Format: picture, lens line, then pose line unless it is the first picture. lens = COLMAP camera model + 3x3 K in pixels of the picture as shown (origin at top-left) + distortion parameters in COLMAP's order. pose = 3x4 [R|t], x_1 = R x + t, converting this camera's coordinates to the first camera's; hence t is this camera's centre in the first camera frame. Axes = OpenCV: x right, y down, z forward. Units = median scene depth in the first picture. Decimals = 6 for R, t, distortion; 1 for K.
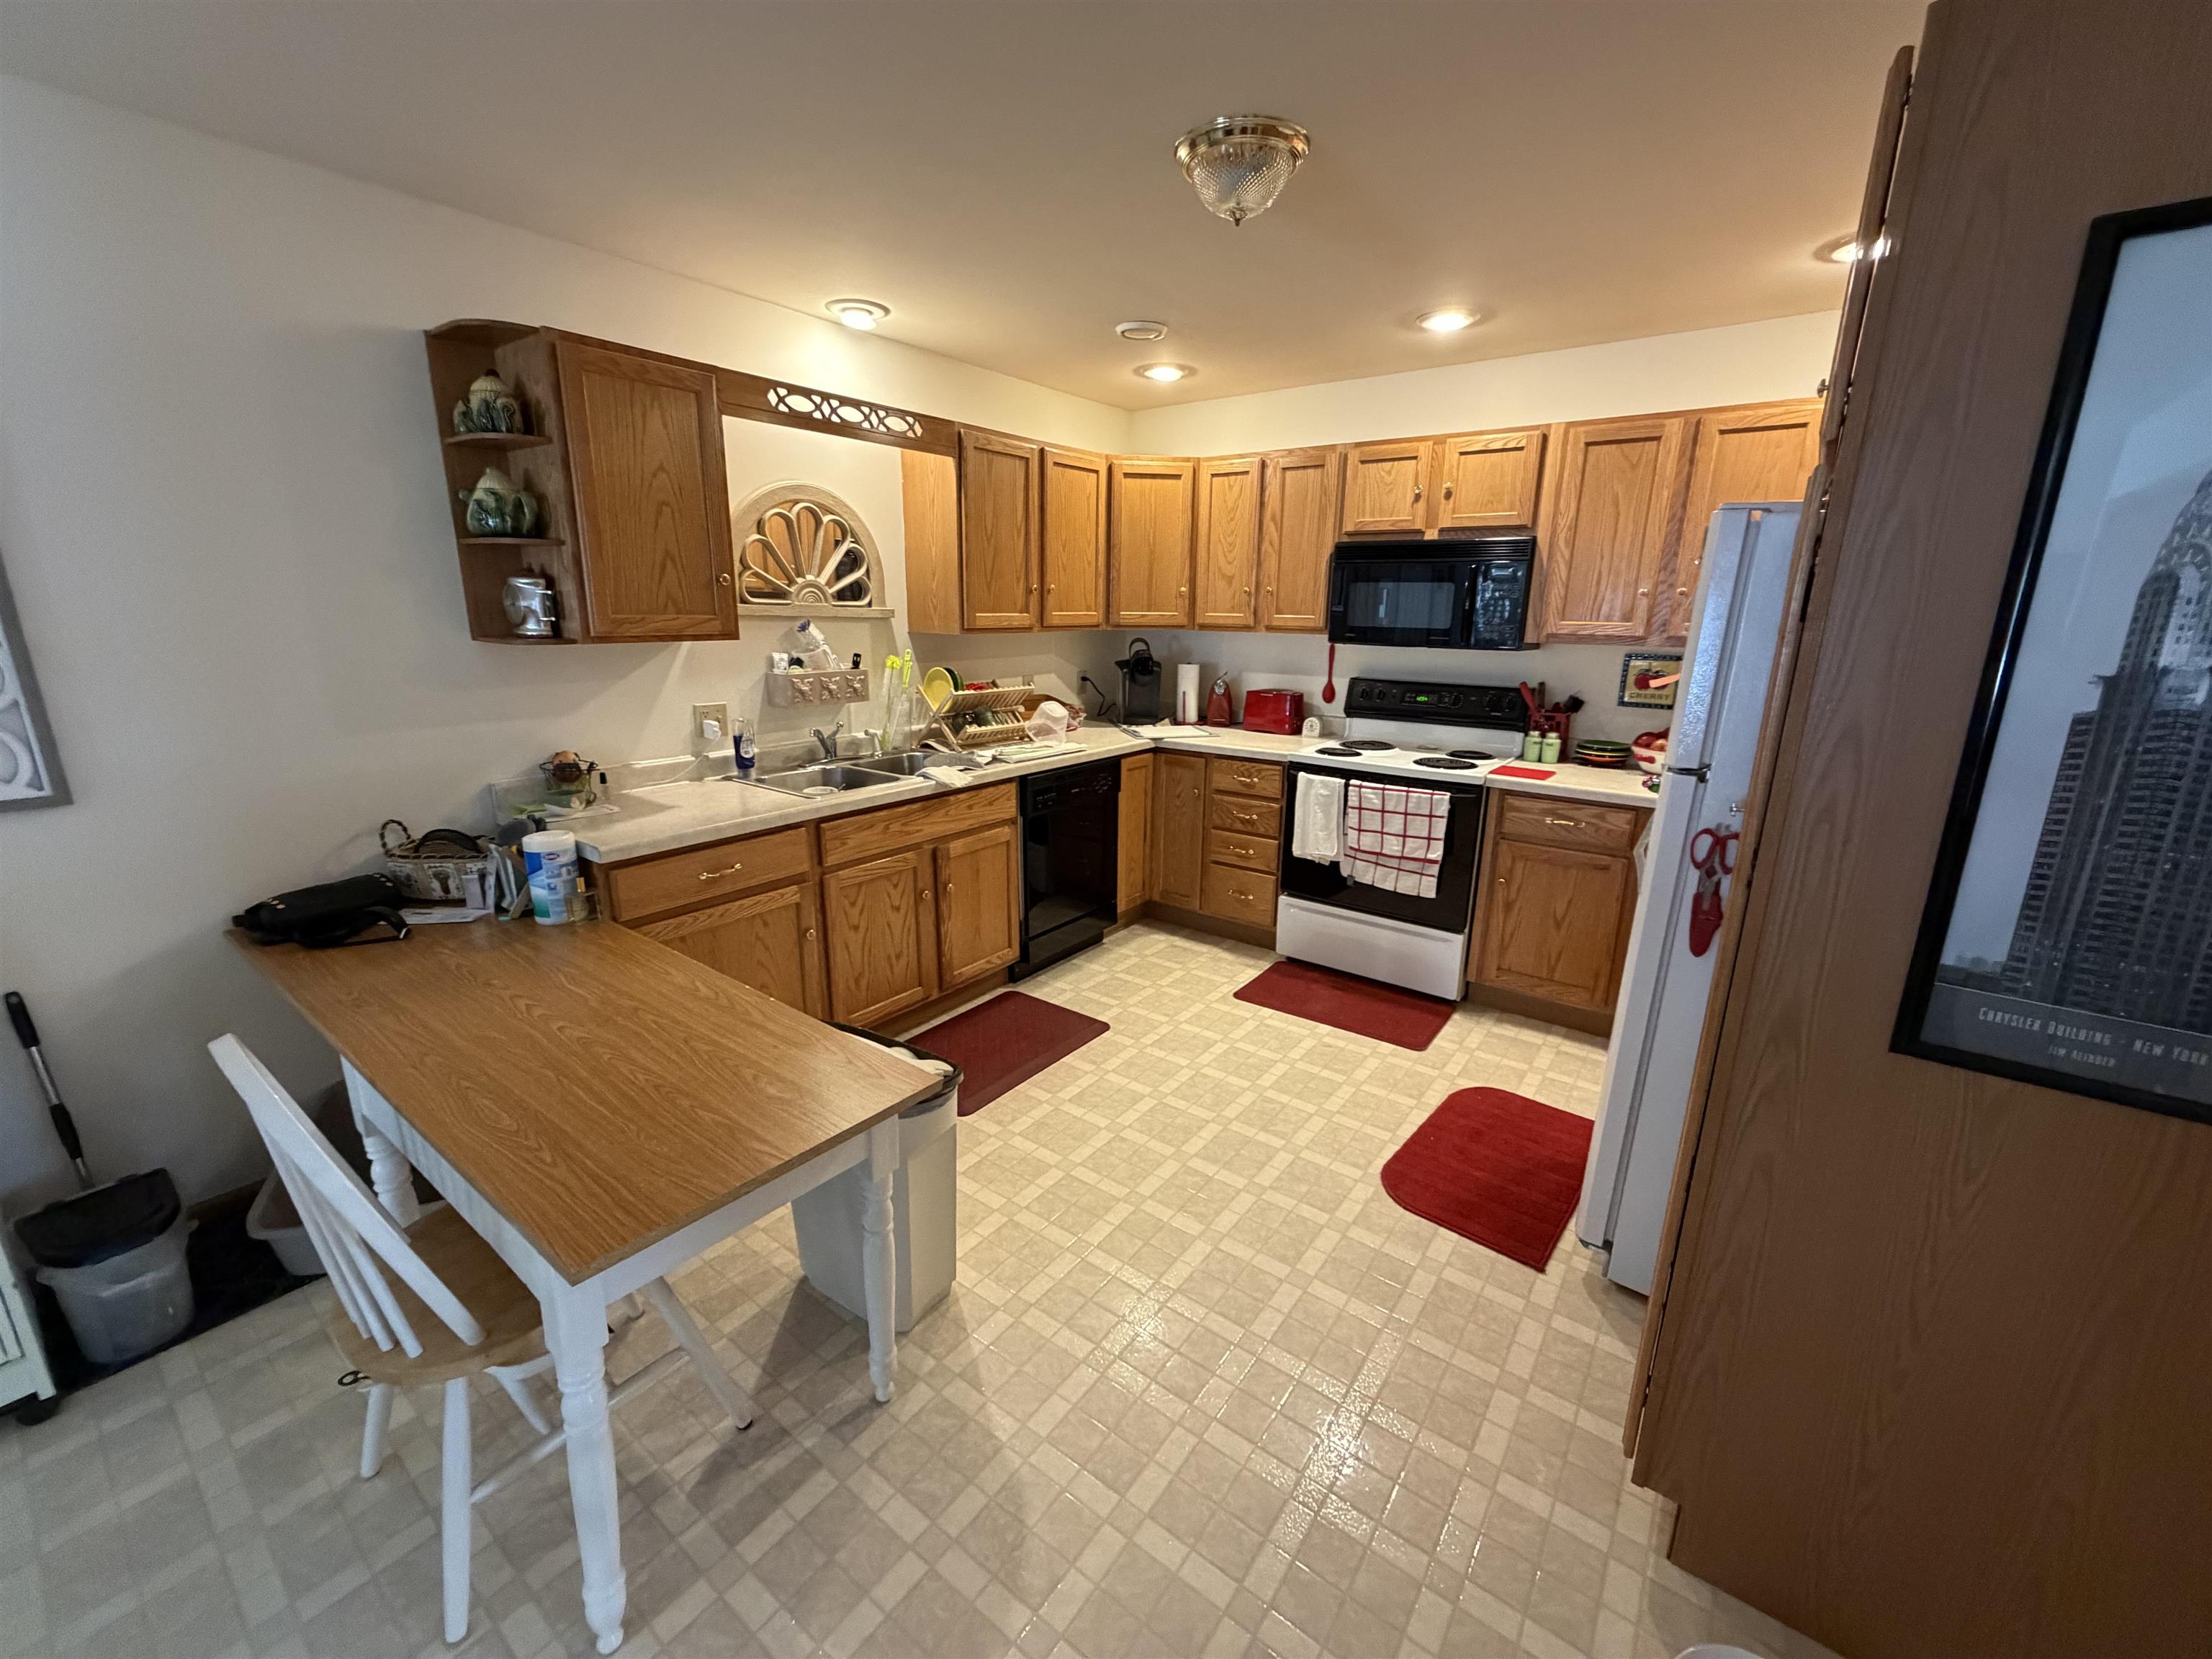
lens RADIAL K [[881.7, 0, 1106.1], [0, 881.7, 825.0], [0, 0, 1]] dist [0.000829, 0.000115]
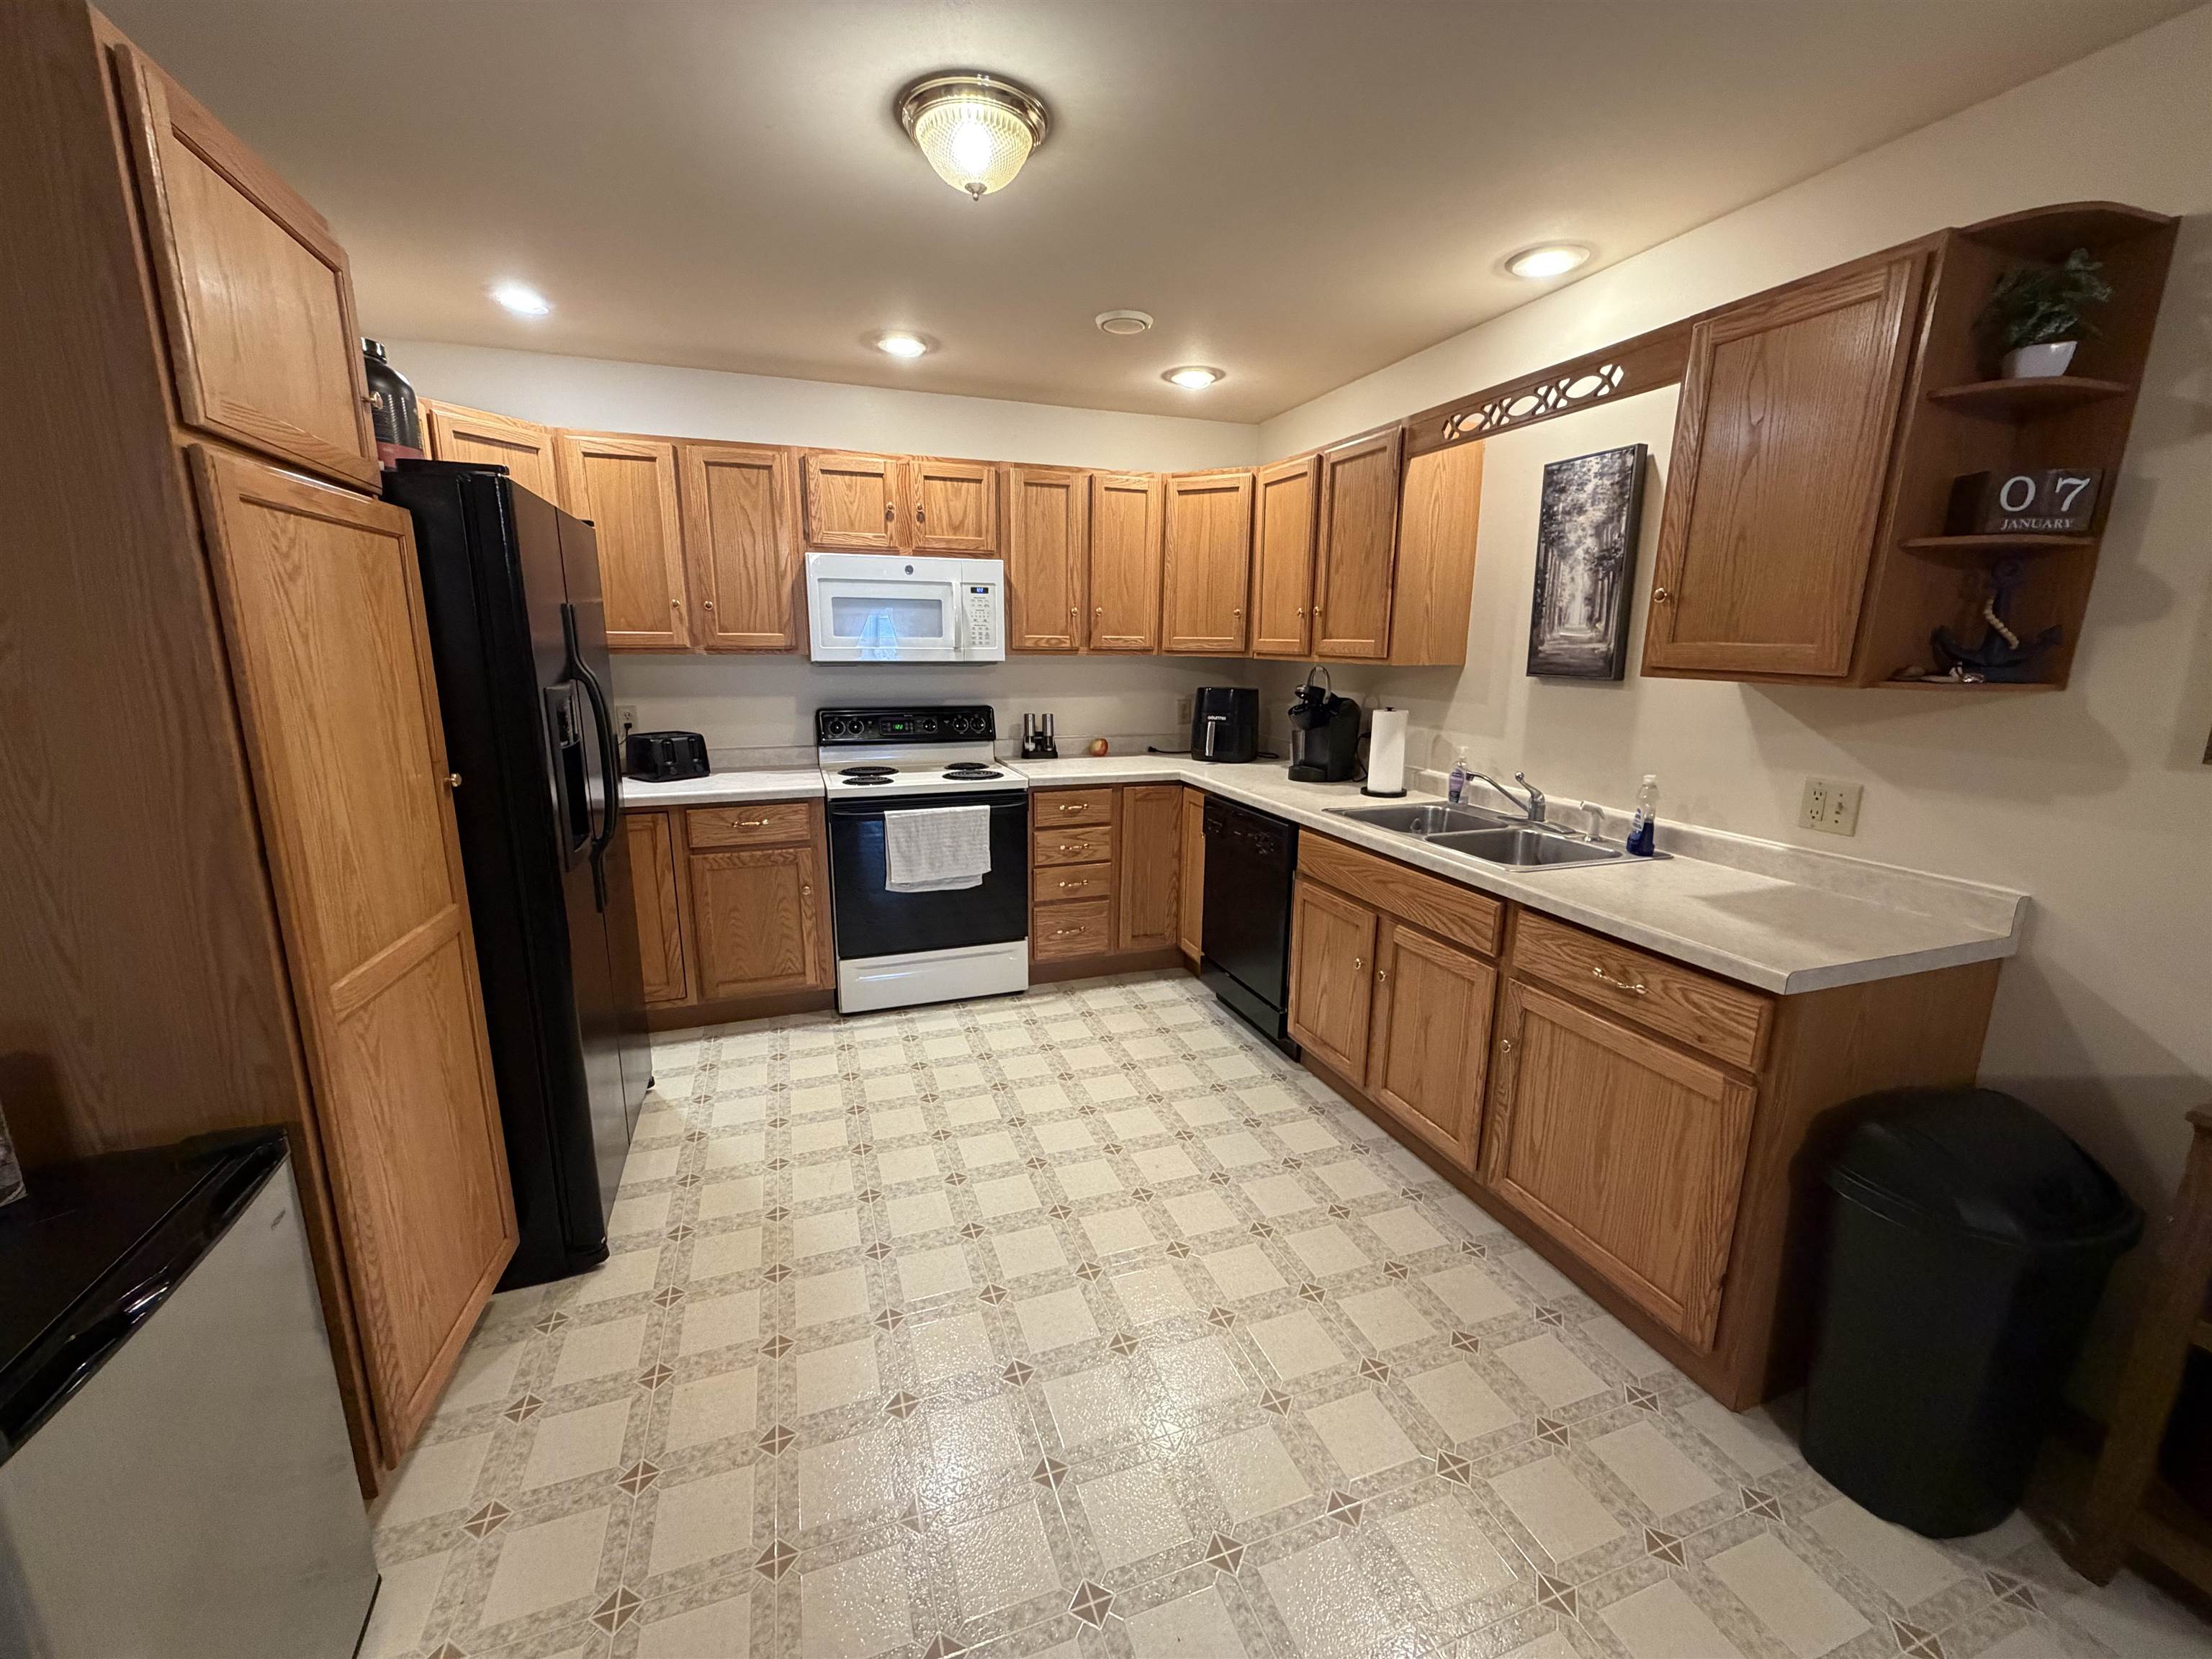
lens RADIAL K [[892.2, 0, 1107.4], [0, 892.2, 826.0], [0, 0, 1]] dist [0.000532, 0.000185]
pose [[0.554816, -0.182074, 0.811806, -0.388734], [0.195899, 0.976914, 0.085221, -0.068239], [-0.808581, 0.111750, 0.577676, 0.261247]]
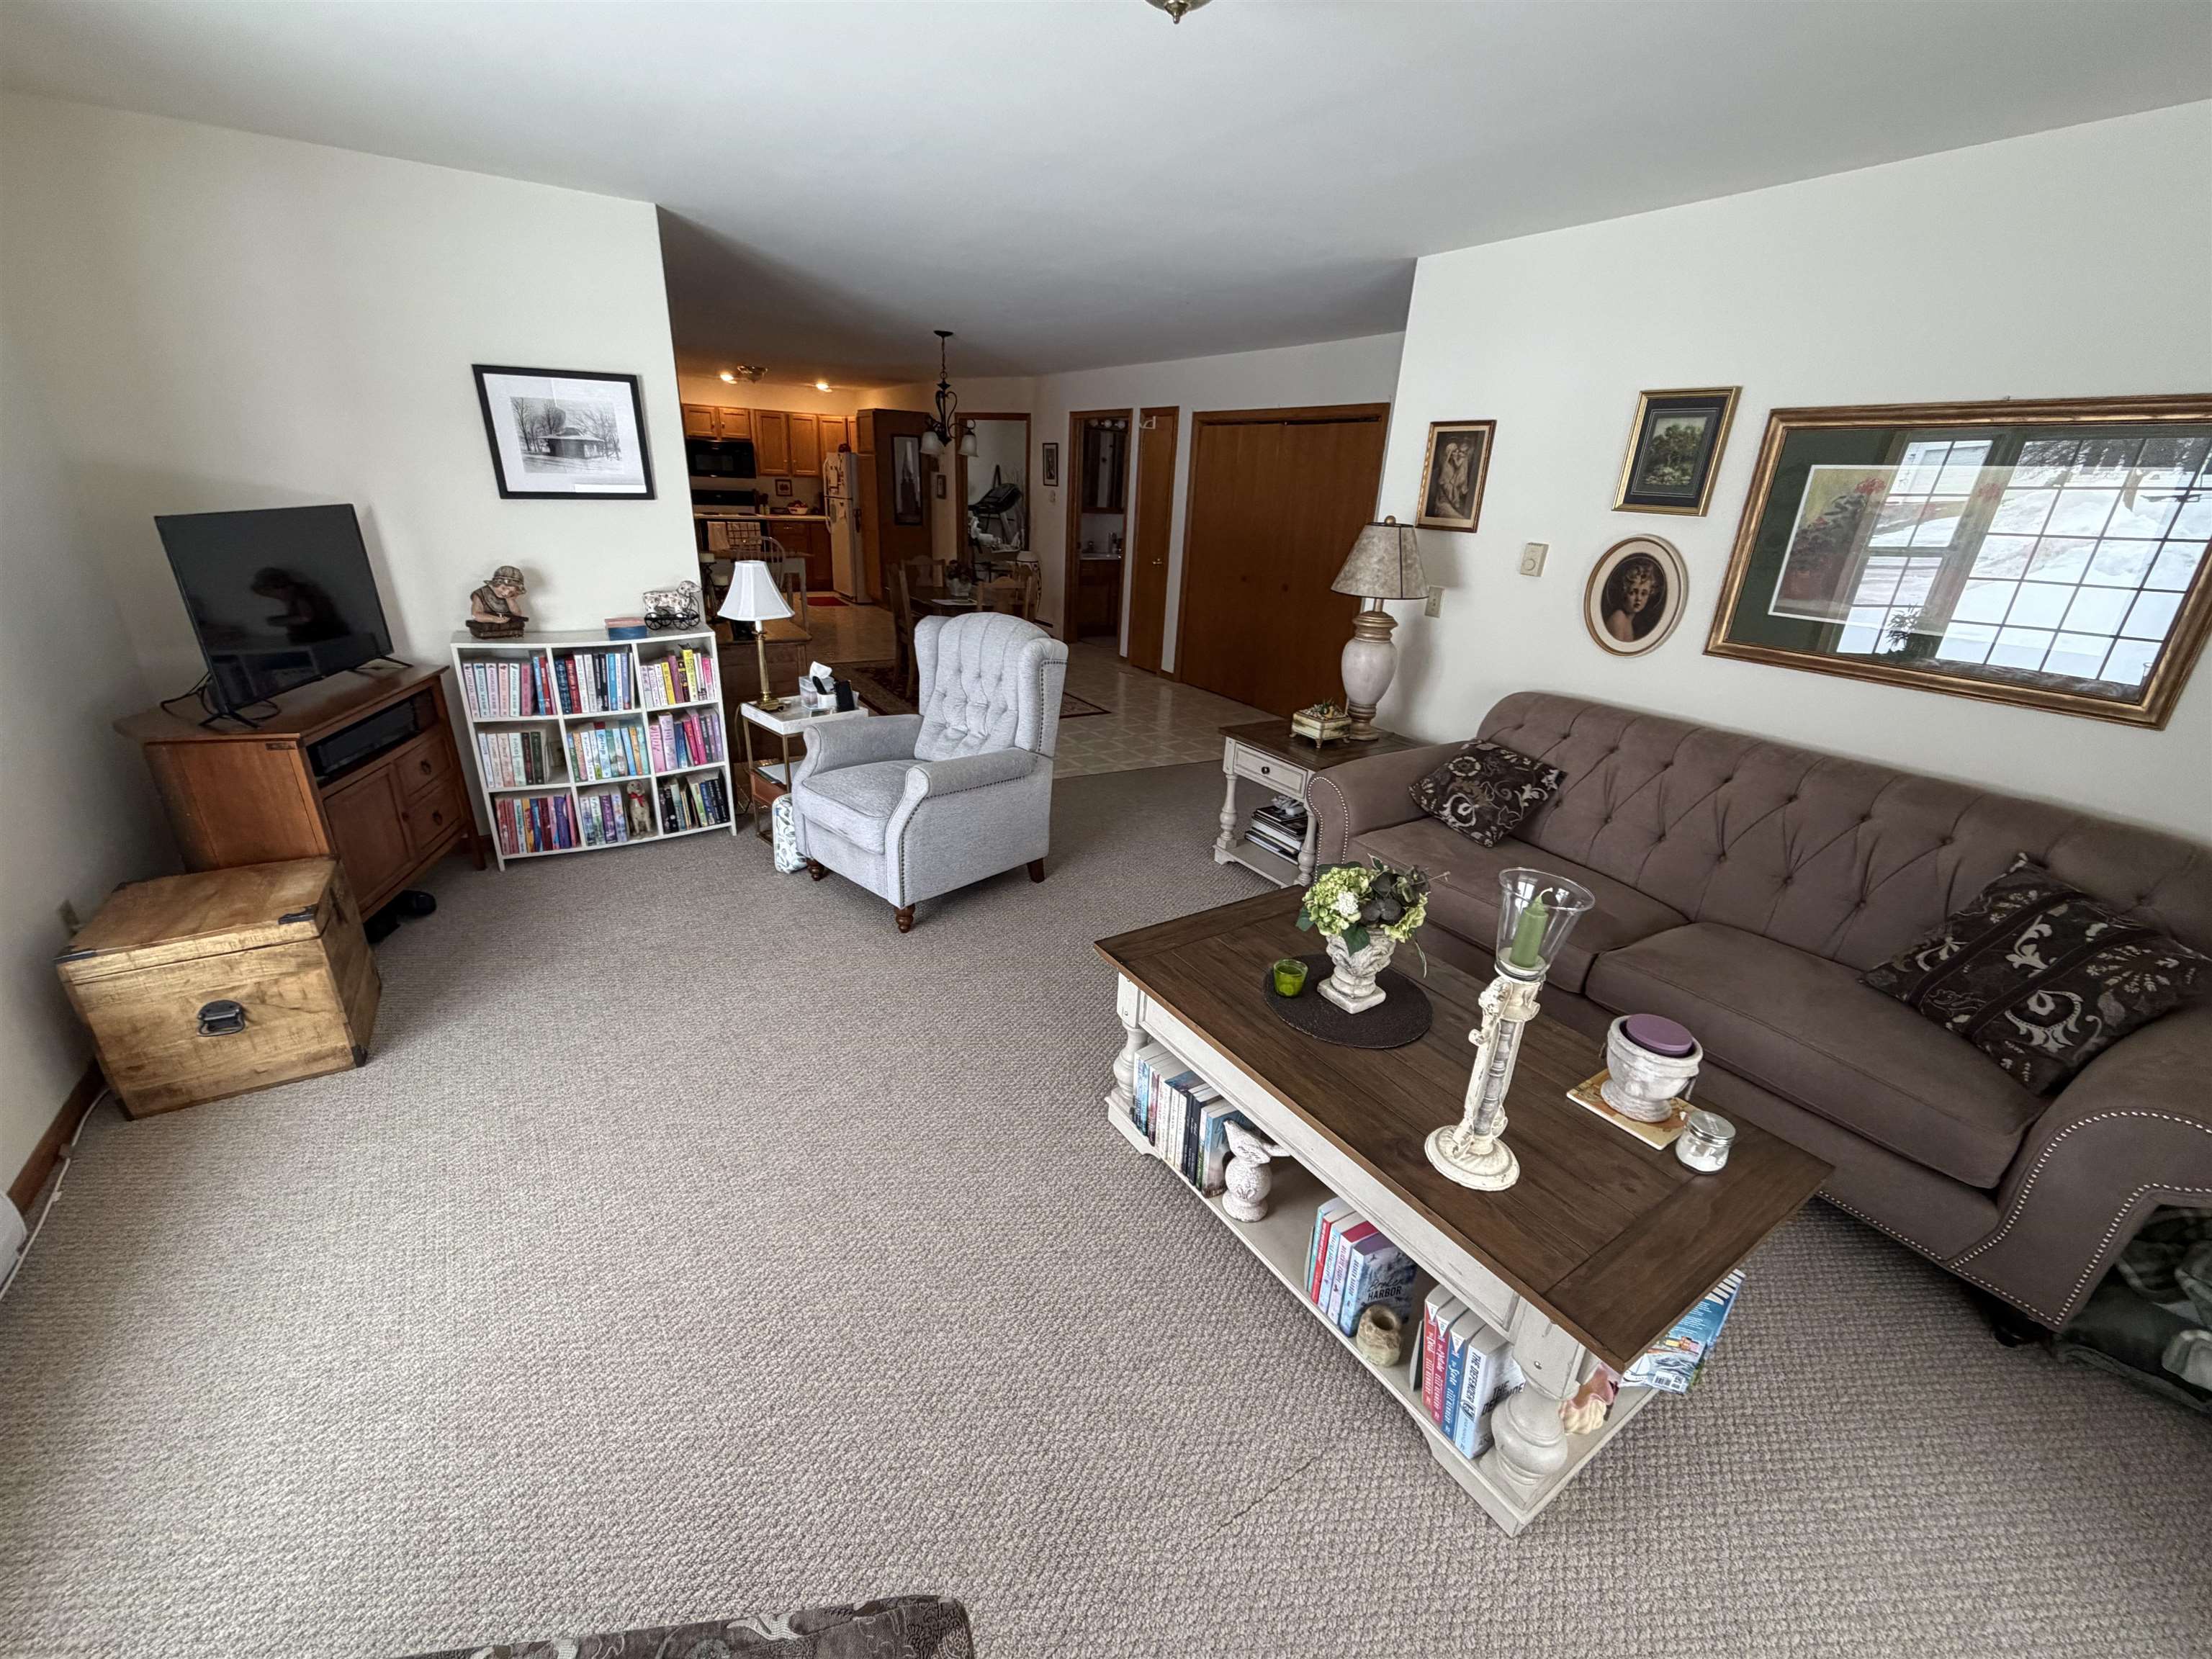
lens RADIAL K [[881.7, 0, 1106.1], [0, 881.7, 825.0], [0, 0, 1]] dist [0.000829, 0.000115]
pose [[0.343318, -0.342377, 0.874592, -2.342966], [0.182902, 0.937735, 0.295298, 0.276635], [-0.921238, 0.058583, 0.384562, -1.364563]]
